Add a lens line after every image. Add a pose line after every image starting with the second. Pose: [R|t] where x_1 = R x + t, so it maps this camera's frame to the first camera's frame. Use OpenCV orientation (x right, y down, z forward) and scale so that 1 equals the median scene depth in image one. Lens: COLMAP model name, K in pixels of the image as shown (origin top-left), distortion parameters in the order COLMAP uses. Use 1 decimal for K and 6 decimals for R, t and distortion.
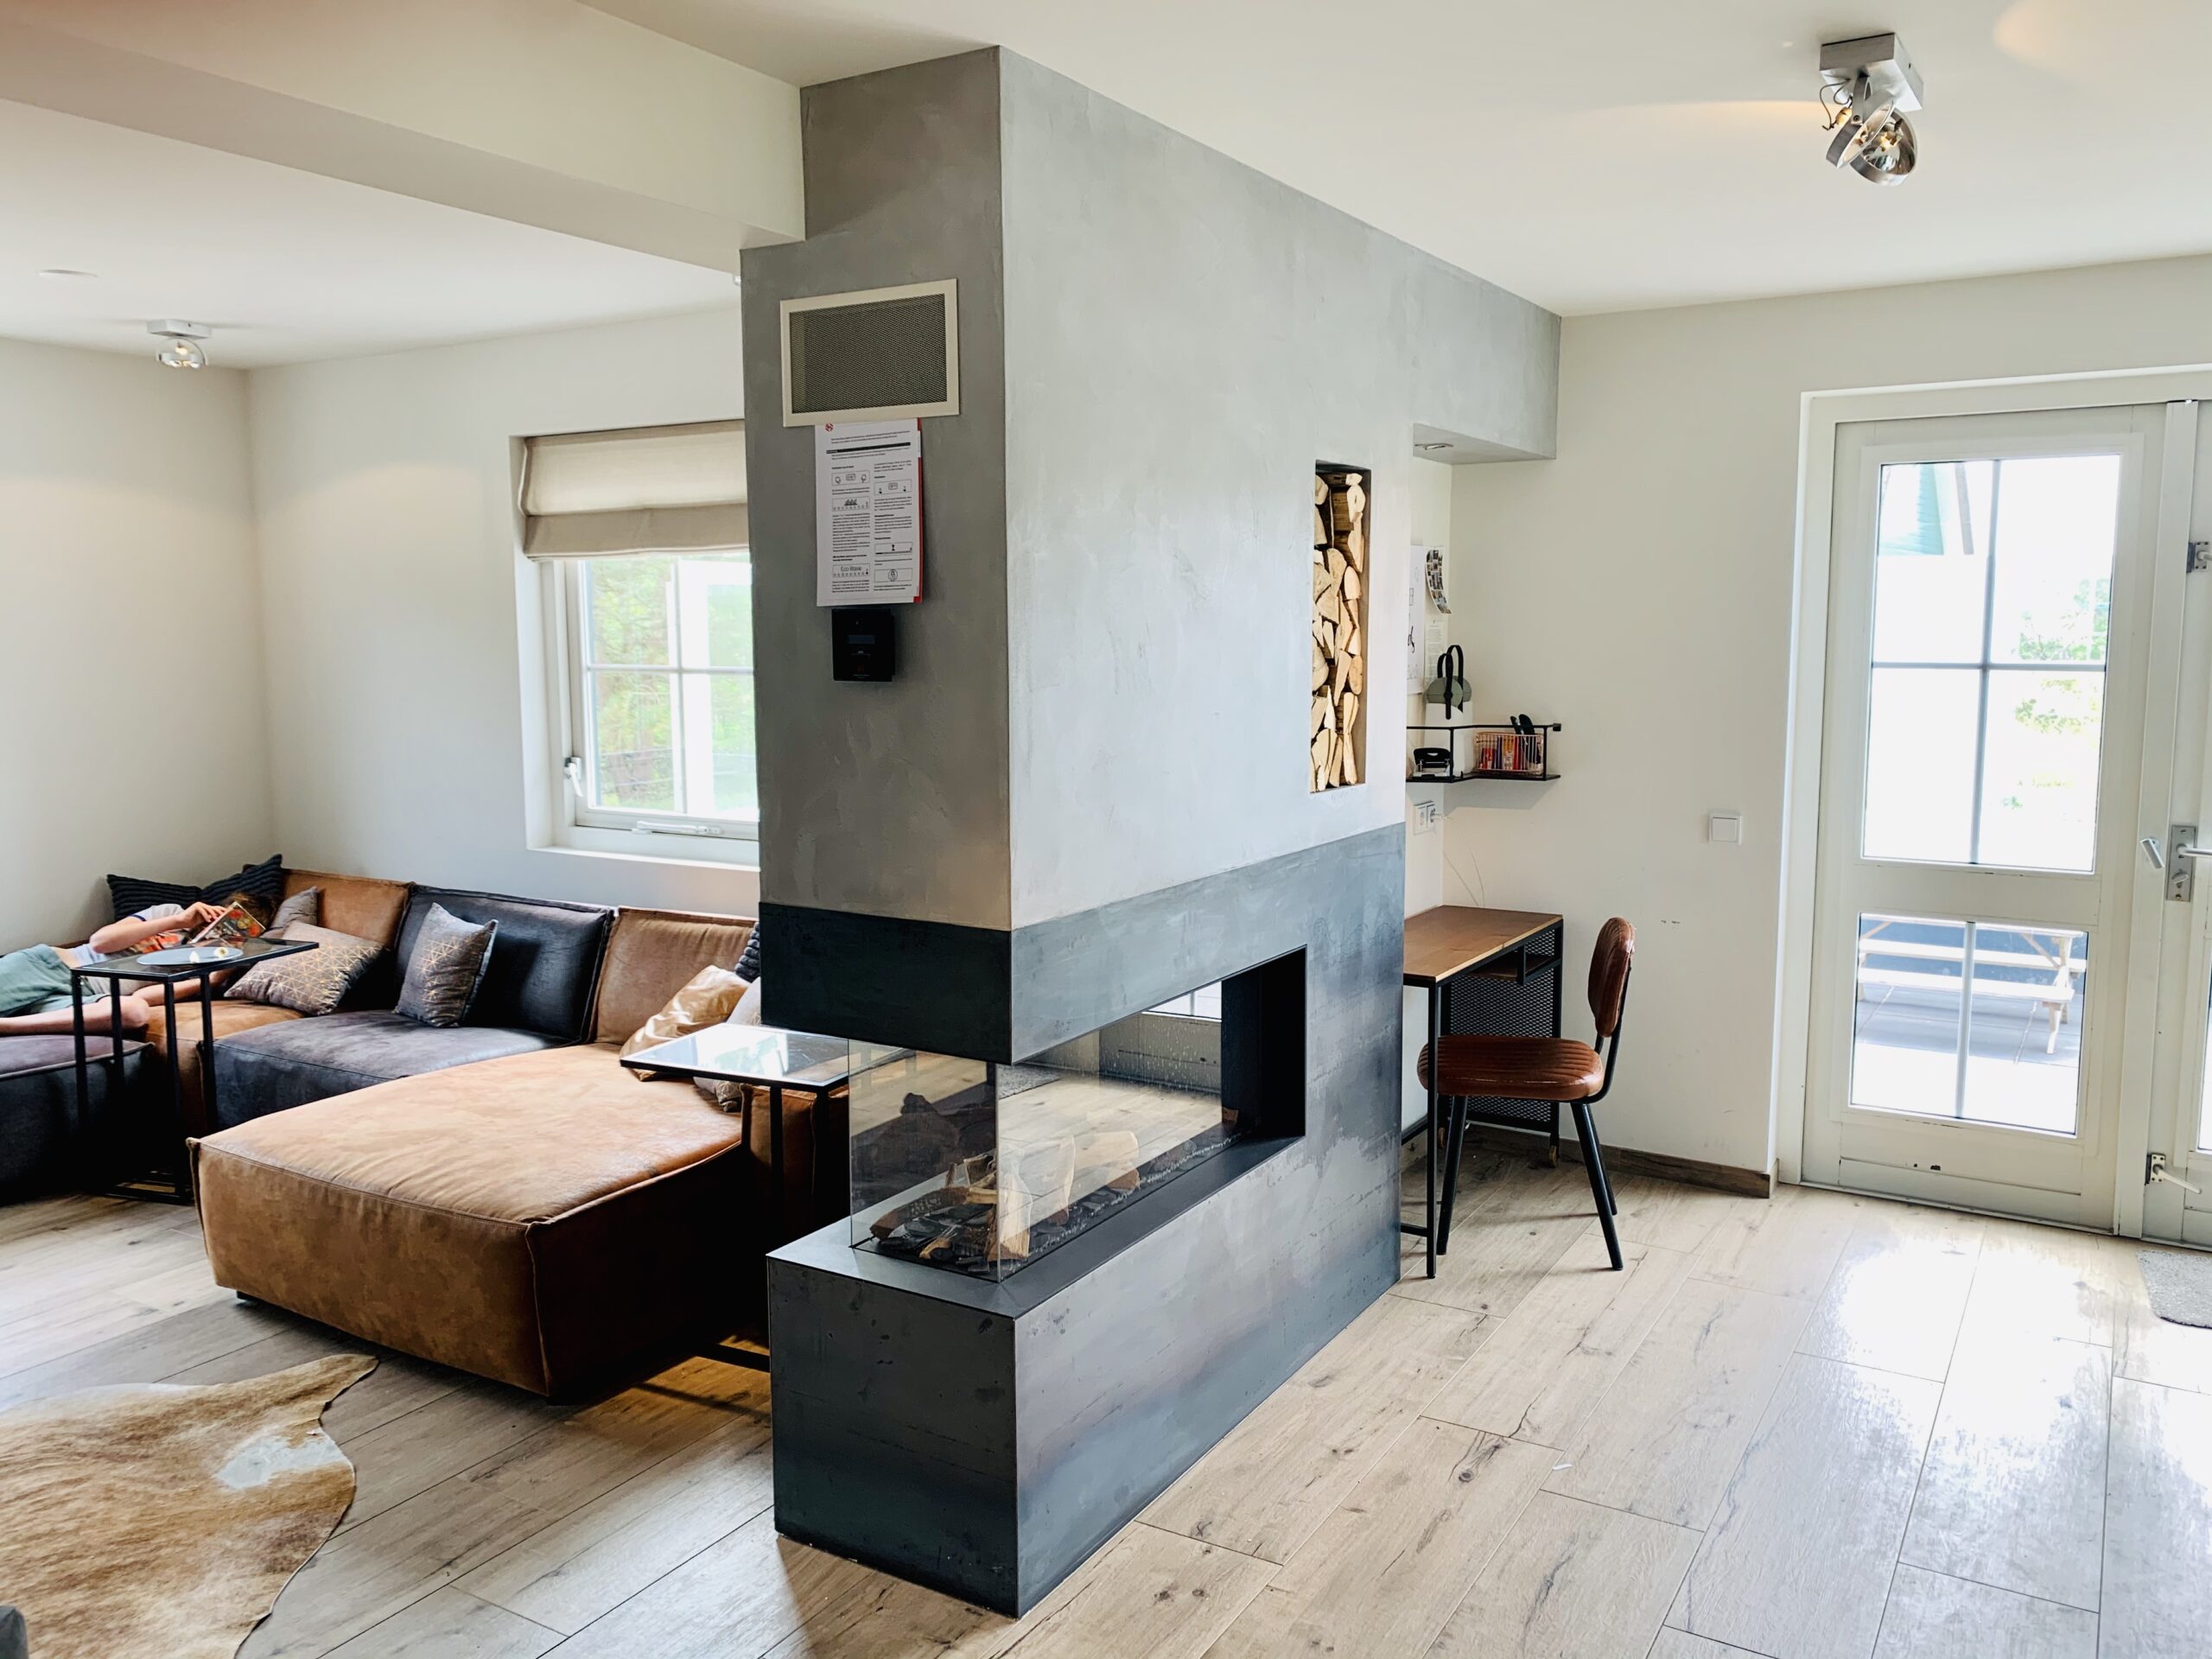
lens RADIAL K [[1657.1, 0, 1043.3], [0, 1657.1, 829.0], [0, 0, 1]] dist [0.054126, -0.047531]
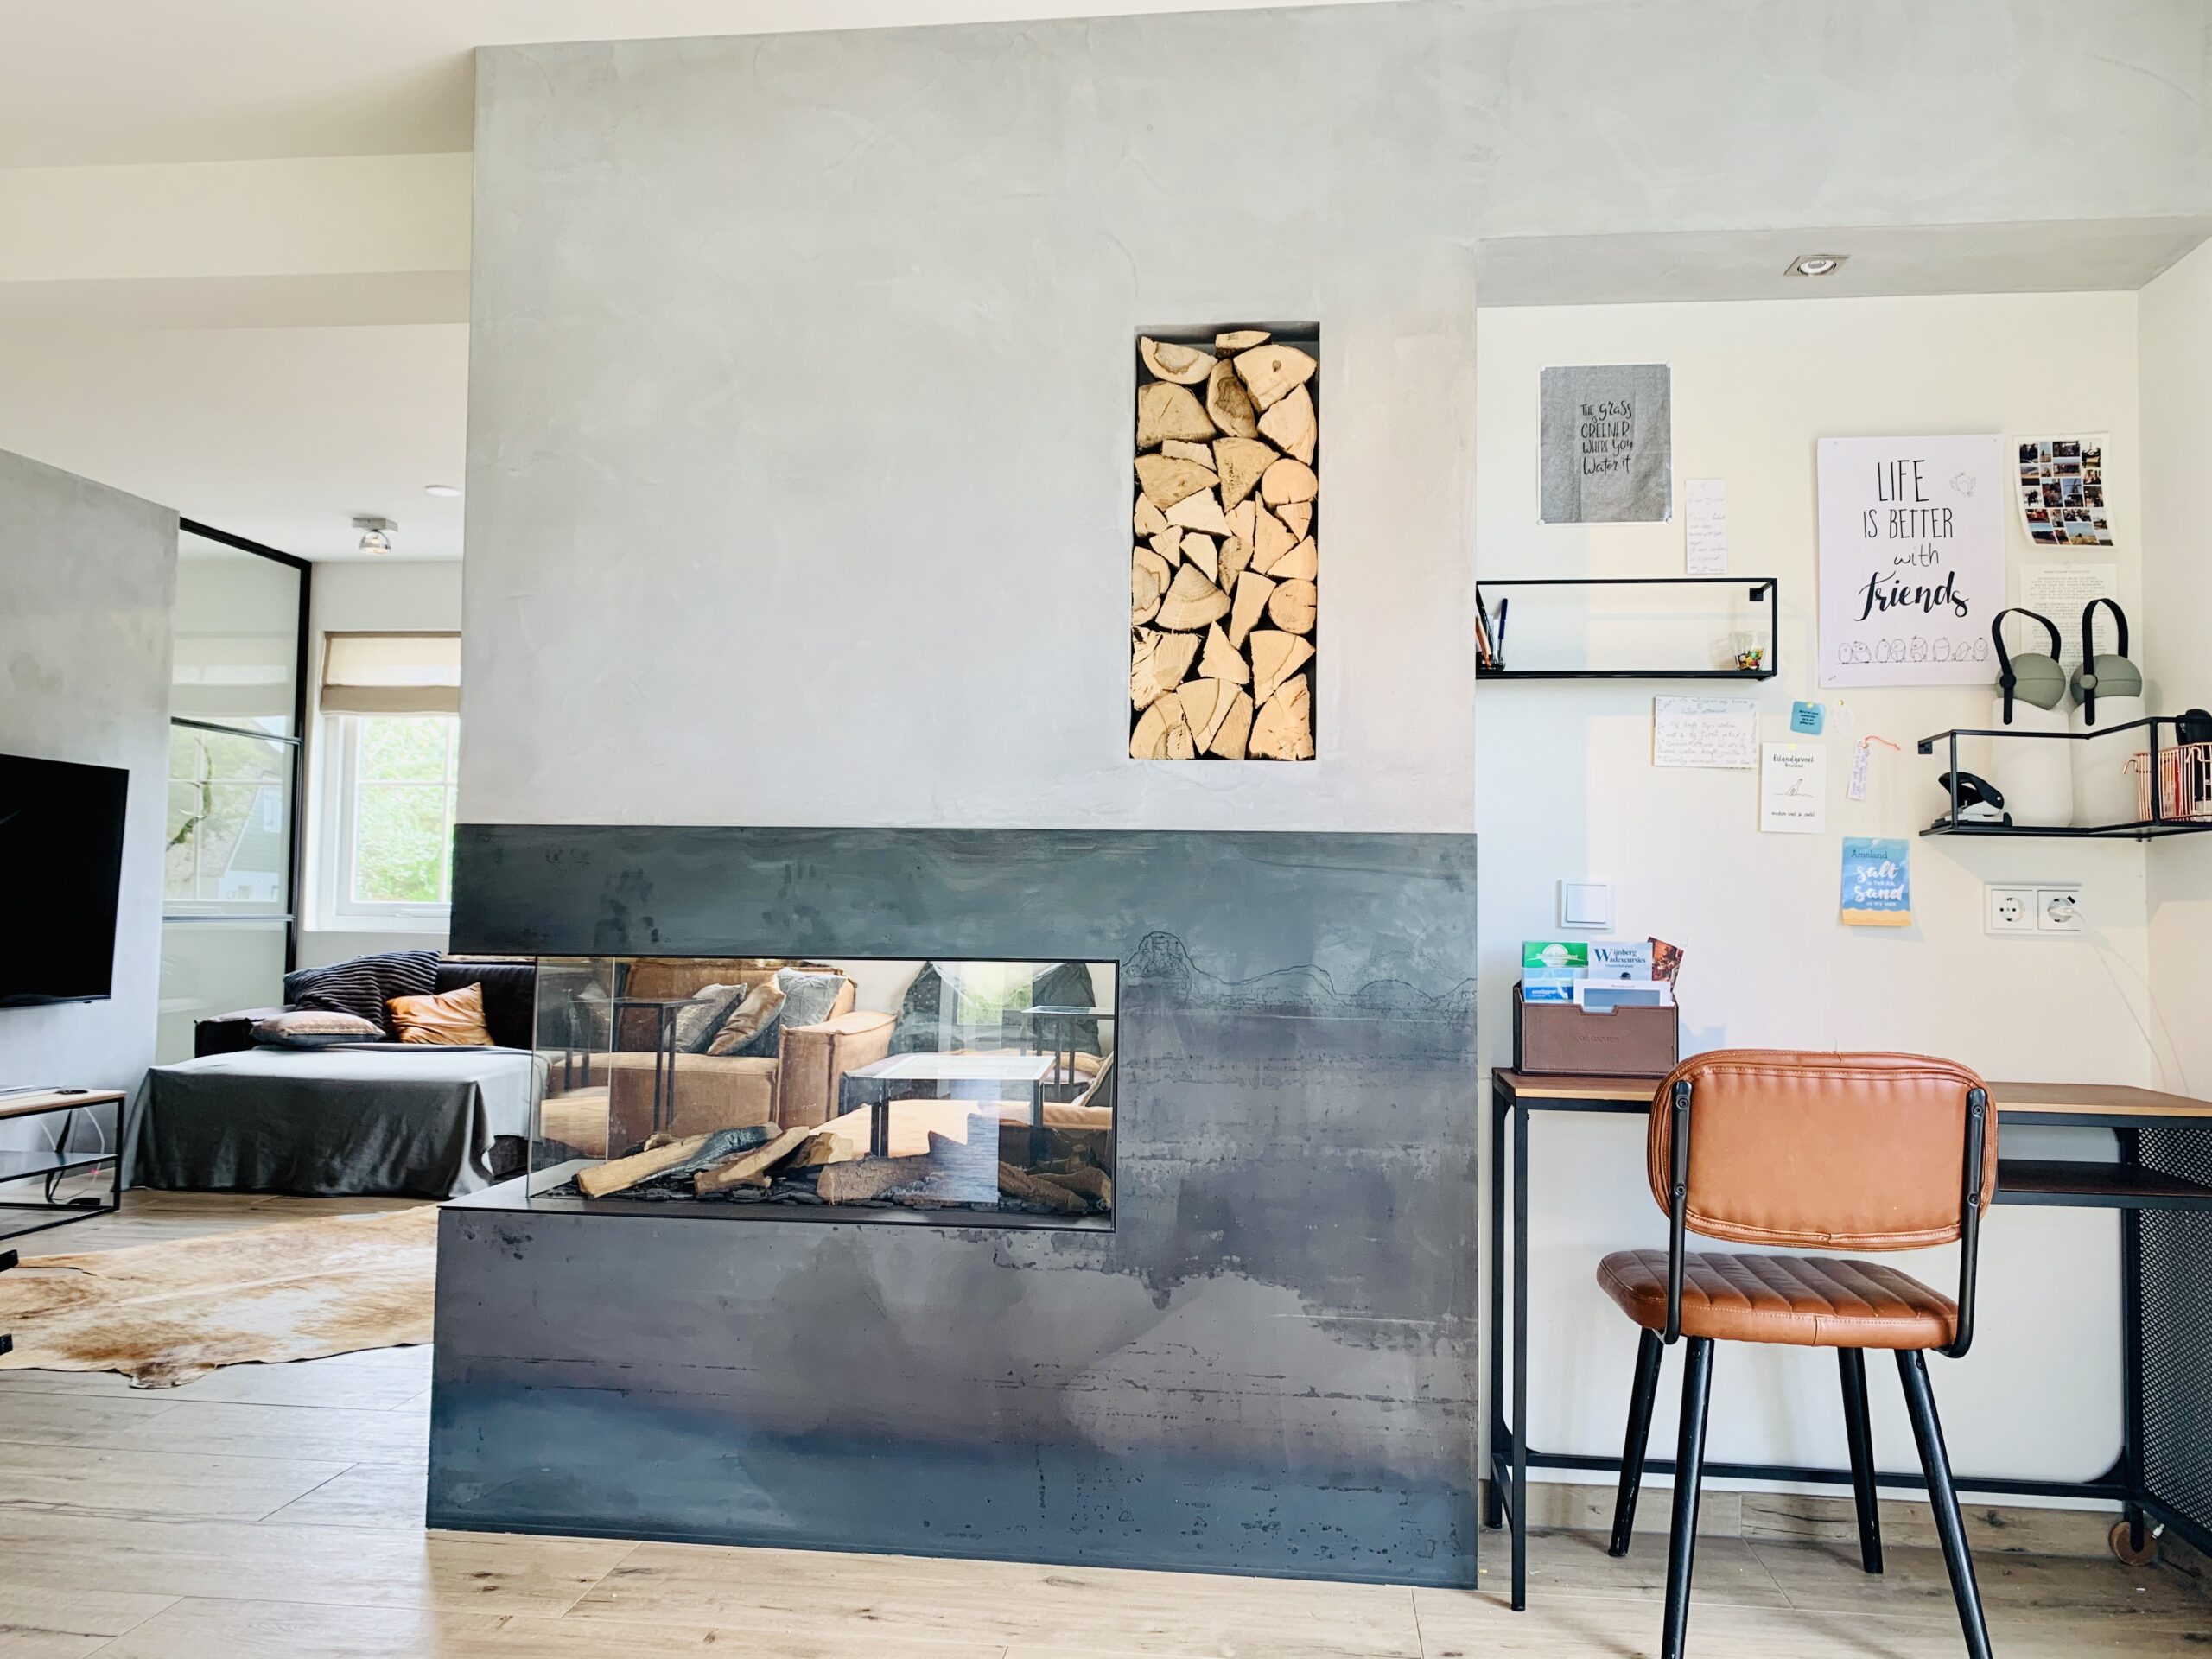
lens RADIAL K [[1657.1, 0, 1170.7], [0, 1657.1, 845.2], [0, 0, 1]] dist [0.054126, -0.047531]
pose [[0.451593, -0.024731, -0.891881, 0.863402], [-0.129185, 0.987270, -0.092787, 0.088090], [0.882822, 0.157120, 0.442649, 0.710219]]
